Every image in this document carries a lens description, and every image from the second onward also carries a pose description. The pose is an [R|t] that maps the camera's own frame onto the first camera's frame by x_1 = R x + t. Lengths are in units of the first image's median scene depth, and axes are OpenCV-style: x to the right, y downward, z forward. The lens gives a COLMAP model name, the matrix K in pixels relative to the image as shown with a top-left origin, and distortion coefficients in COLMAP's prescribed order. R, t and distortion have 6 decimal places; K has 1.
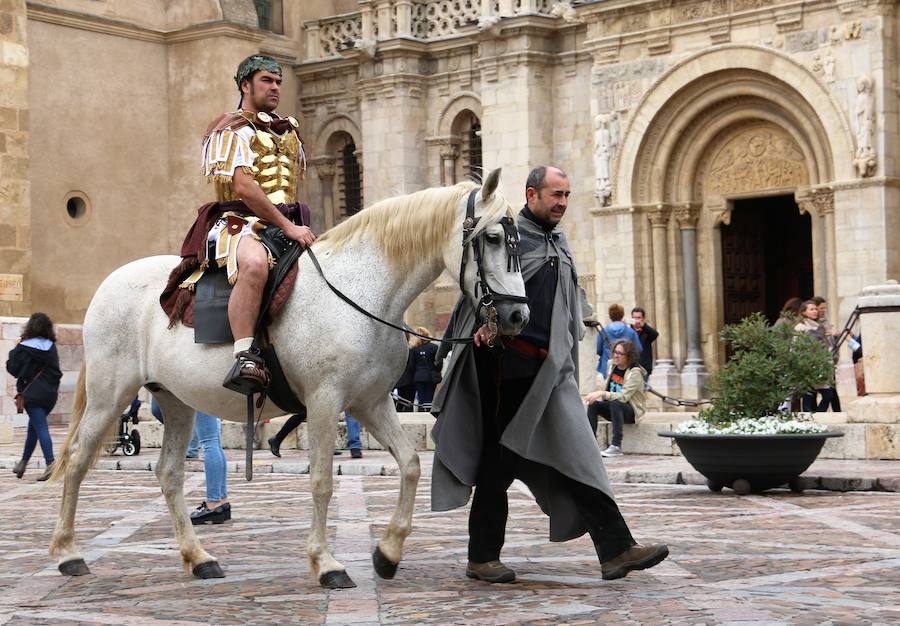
lens RADIAL K [[1957.0, 0, 416.1], [0, 1957.0, 312.9], [0, 0, 1]] dist [0.275144, 1.061091]
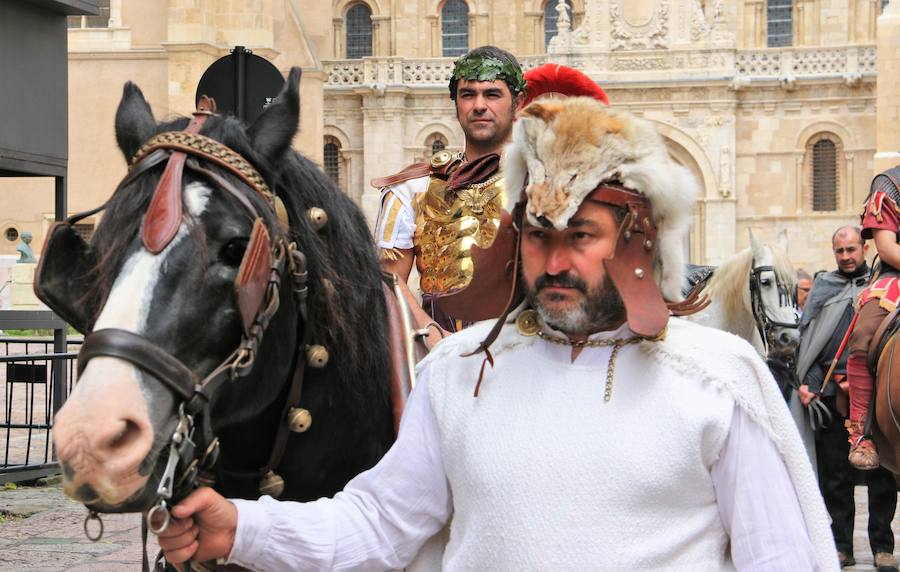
lens RADIAL K [[2167.0, 0, 450.0], [0, 2167.0, 286.0], [0, 0, 1]] dist [0.407376, -0.108166]
pose [[0.853545, 0.019072, 0.520670, -1.068641], [-0.035574, 0.999131, 0.021720, -0.017889], [-0.519803, -0.037061, 0.853482, -0.653213]]
